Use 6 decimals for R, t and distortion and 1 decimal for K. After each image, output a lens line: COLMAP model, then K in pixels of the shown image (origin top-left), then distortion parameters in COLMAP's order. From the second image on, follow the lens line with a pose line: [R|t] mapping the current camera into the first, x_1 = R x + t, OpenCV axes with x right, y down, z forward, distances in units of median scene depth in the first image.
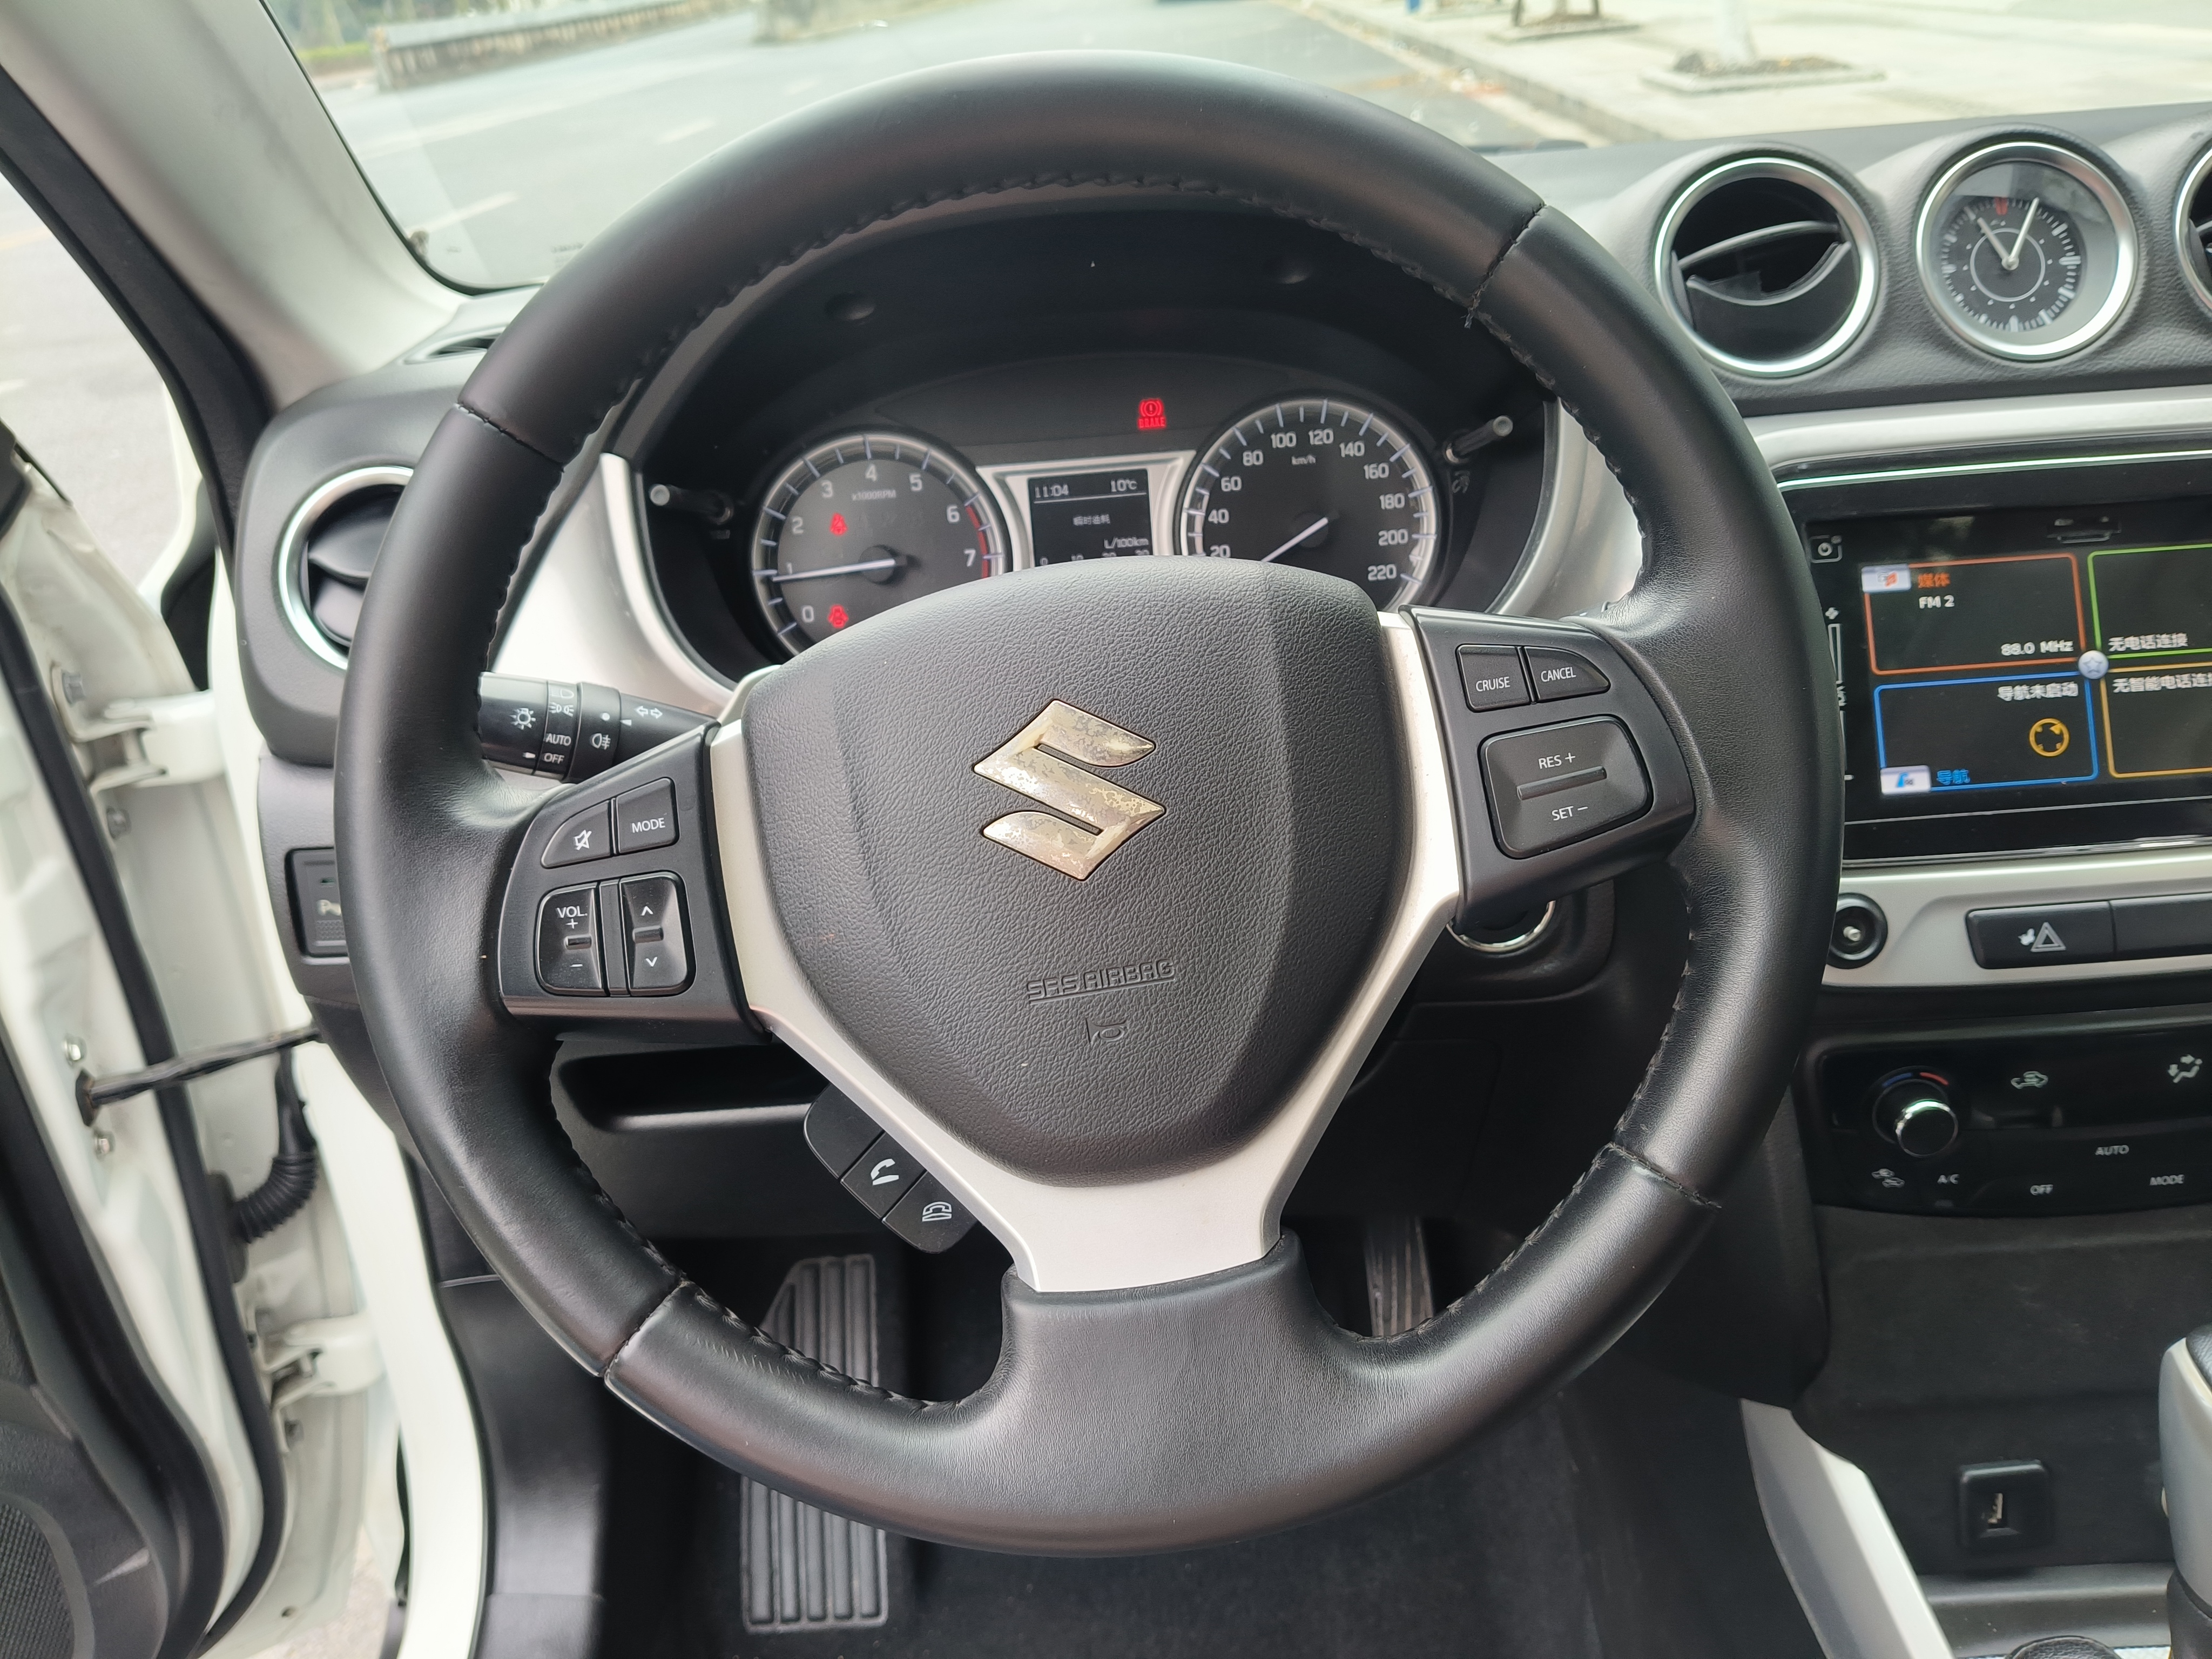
lens RADIAL K [[1697.6, 0, 1077.1], [0, 1697.6, 848.3], [0, 0, 1]] dist [0.042886, -0.095317]
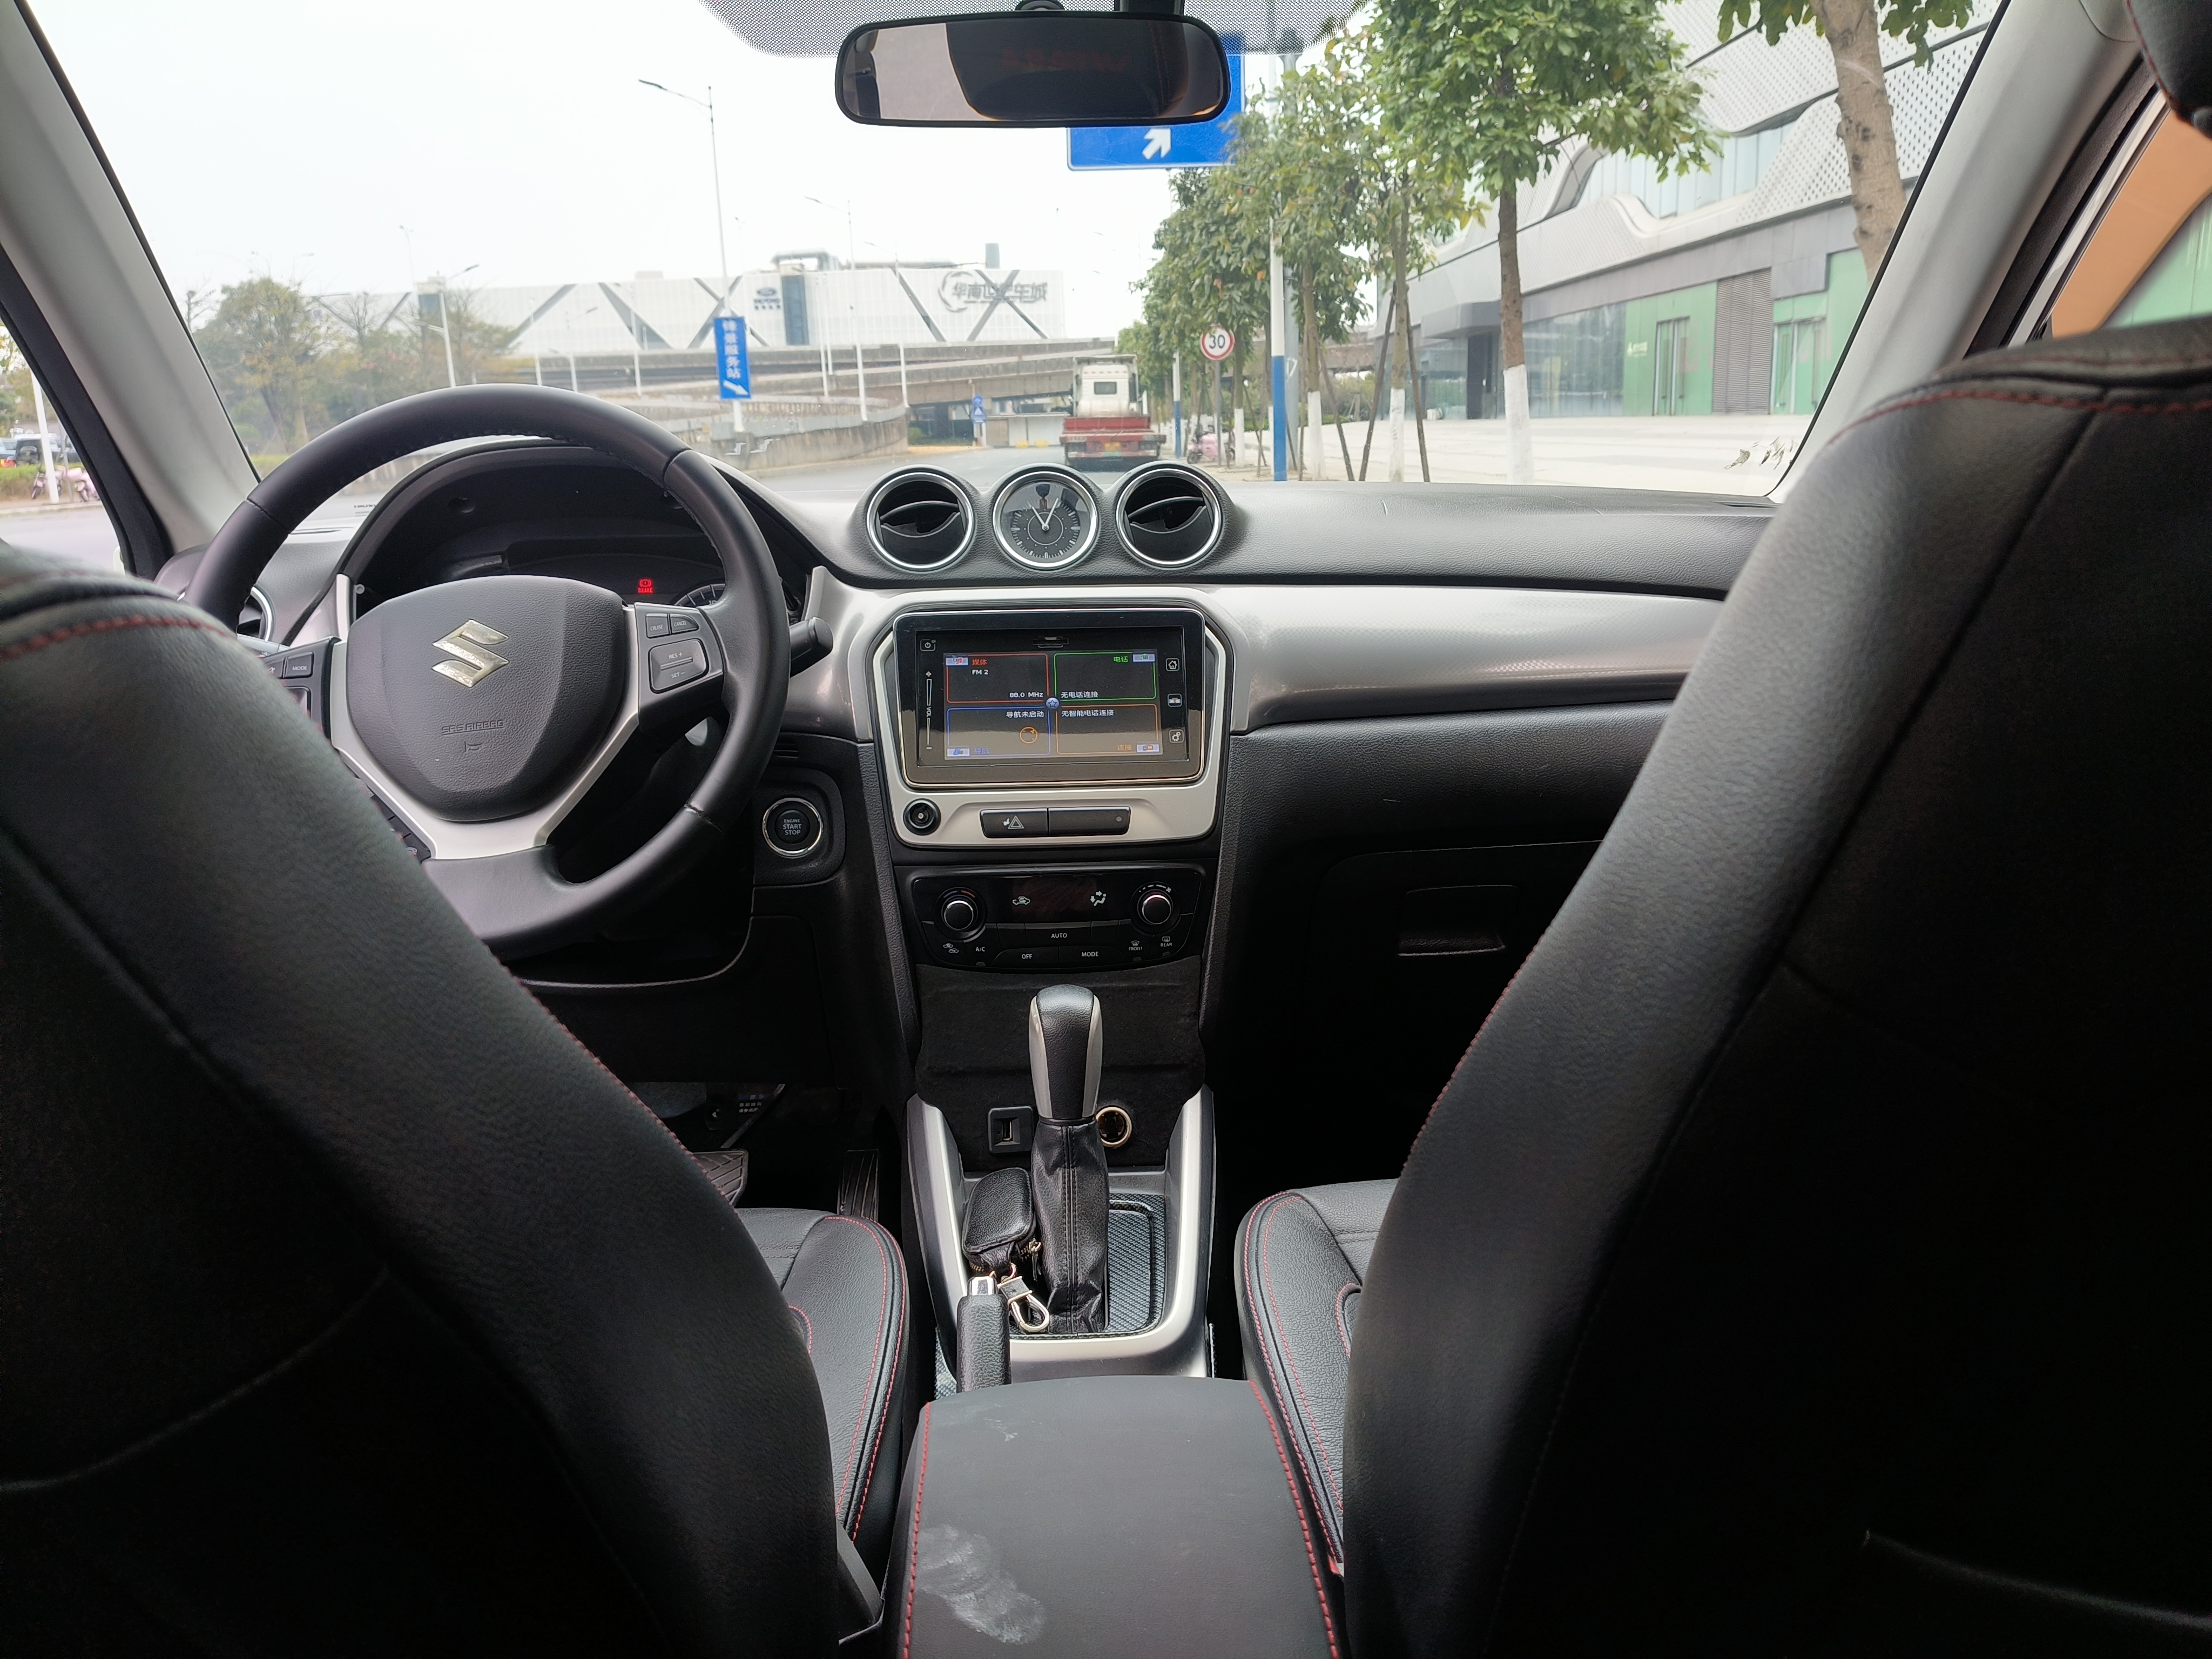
lens RADIAL K [[1697.6, 0, 1079.1], [0, 1697.6, 826.8], [0, 0, 1]] dist [0.042886, -0.095317]
pose [[0.997375, 0.050124, 0.052247, 0.440554], [-0.035559, 0.967700, -0.249582, 0.461458], [-0.063070, 0.247070, 0.966943, -0.806356]]
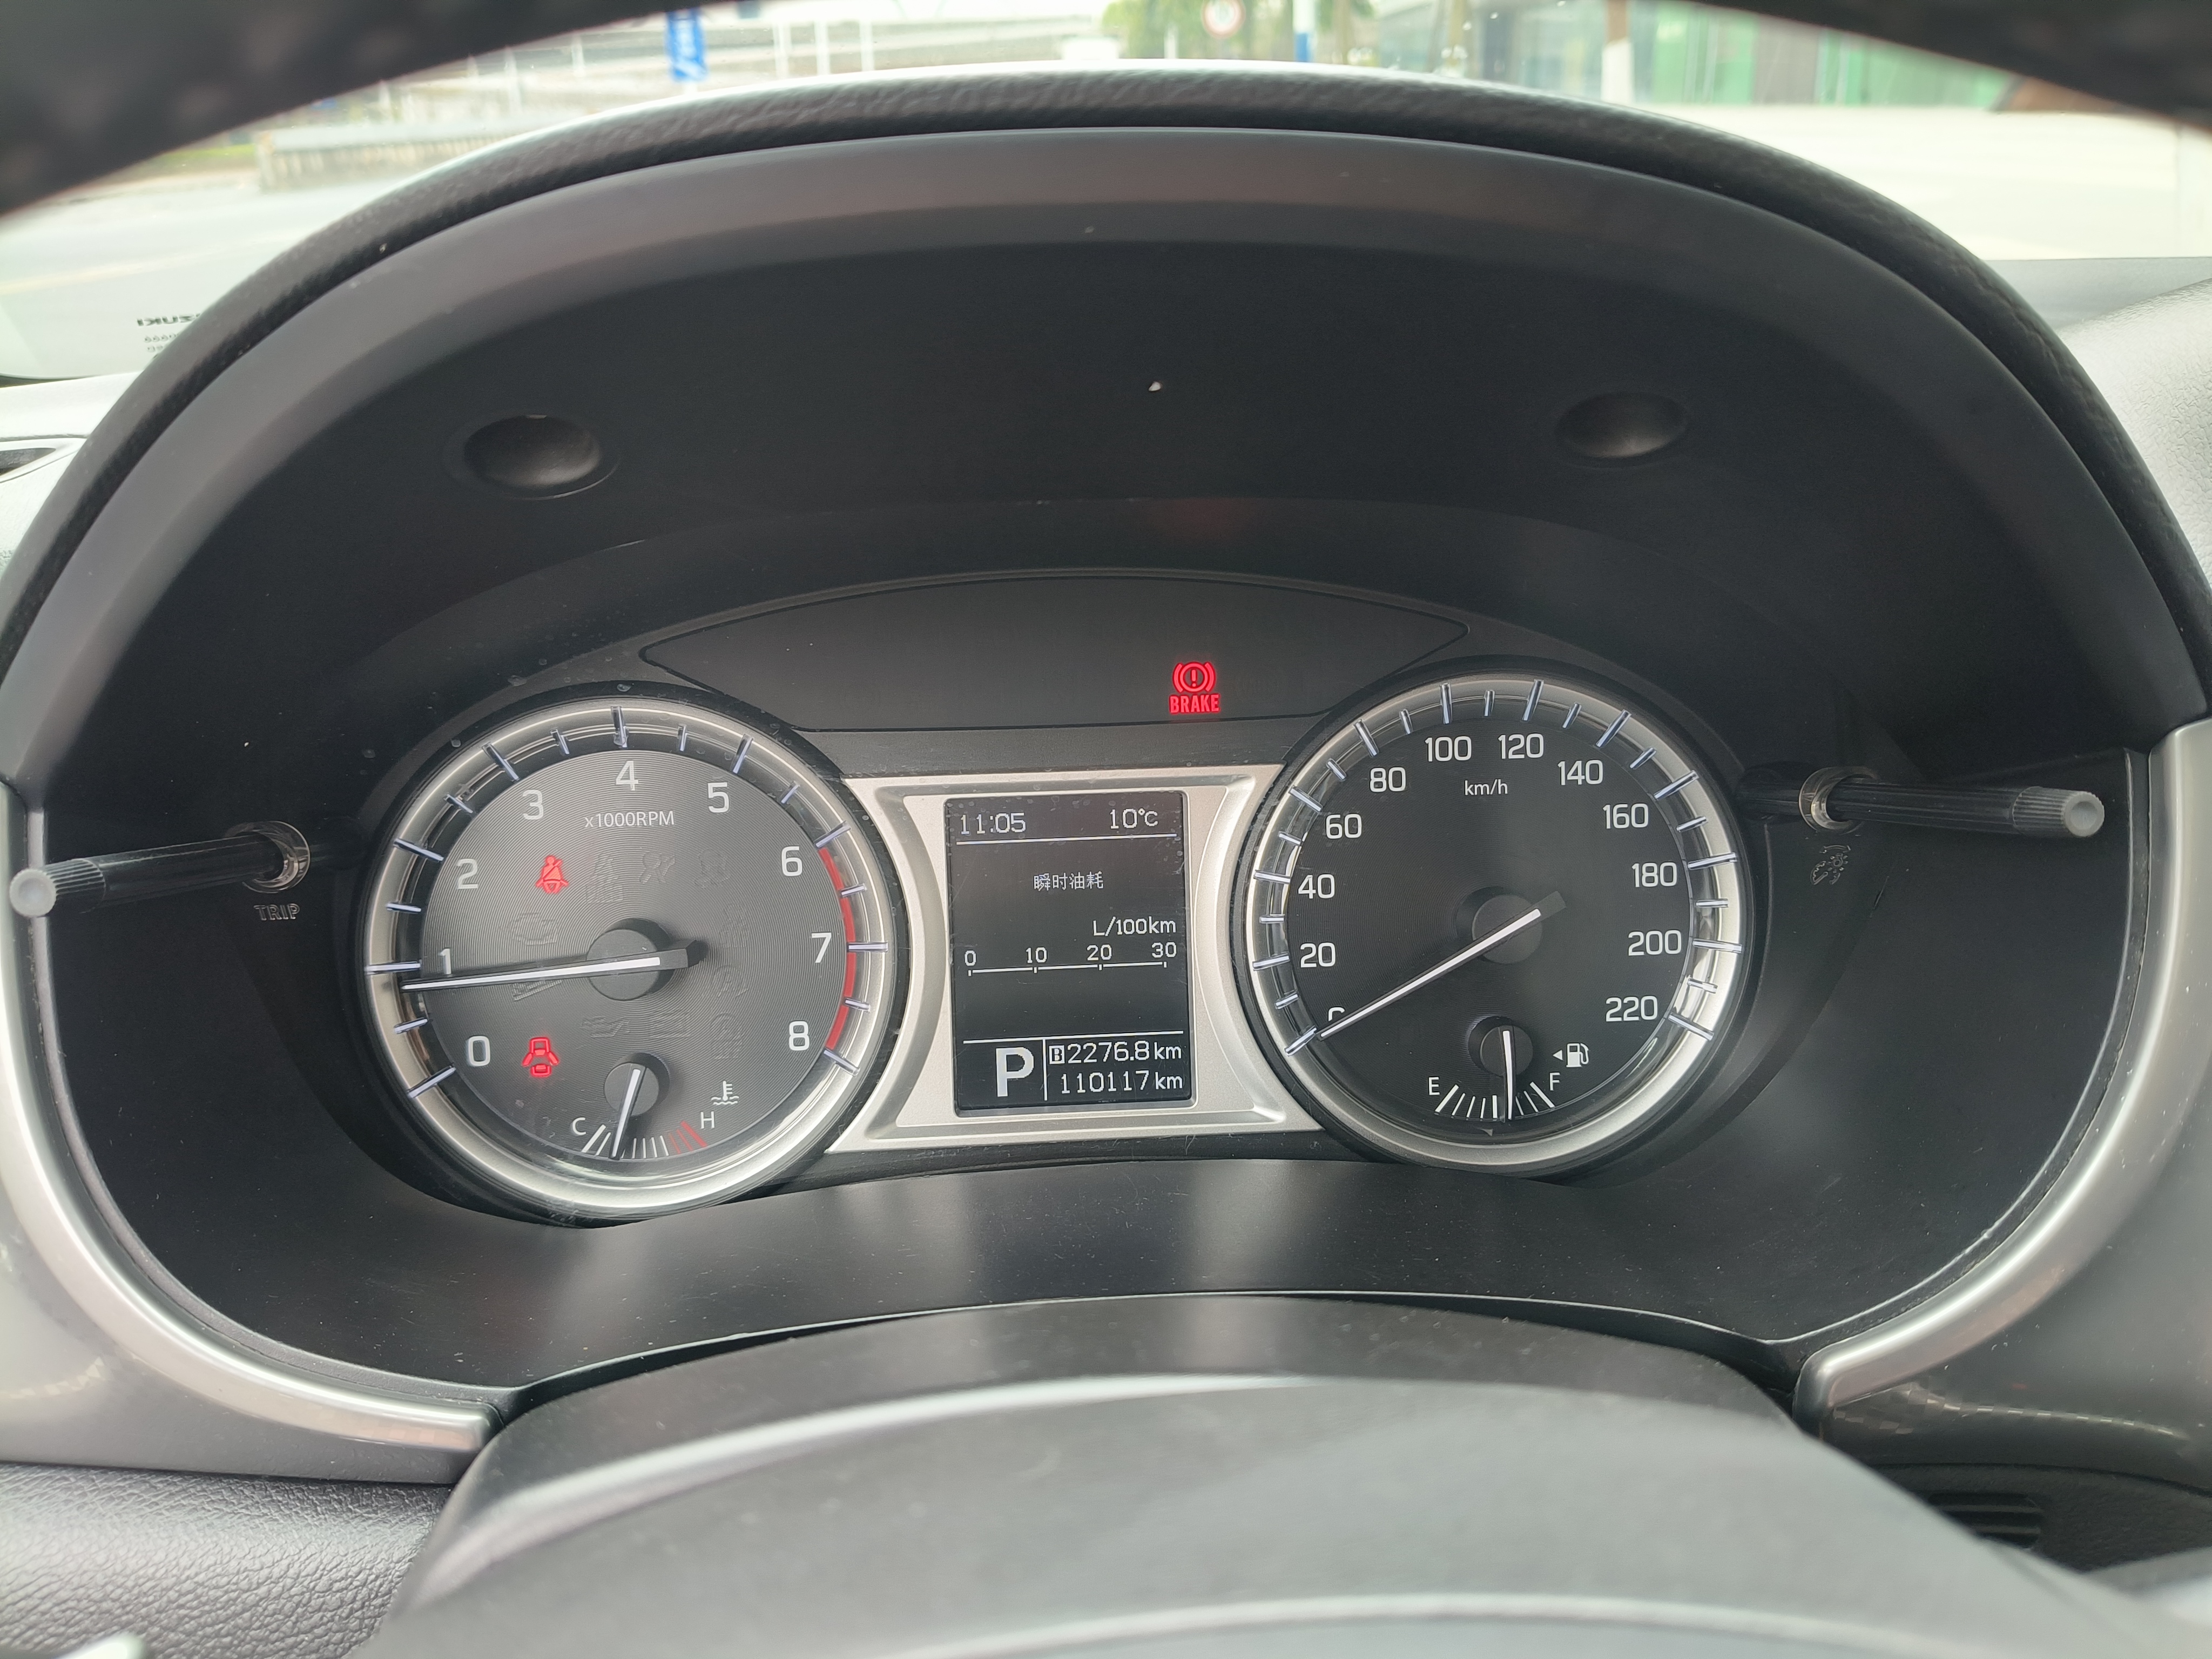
lens RADIAL K [[1697.6, 0, 1103.5], [0, 1697.6, 871.7], [0, 0, 1]] dist [0.042886, -0.095317]
pose [[0.995448, 0.035108, 0.088605, -0.026513], [-0.029189, 0.997310, -0.067236, -0.165459], [-0.090727, 0.064344, 0.993795, 0.503056]]
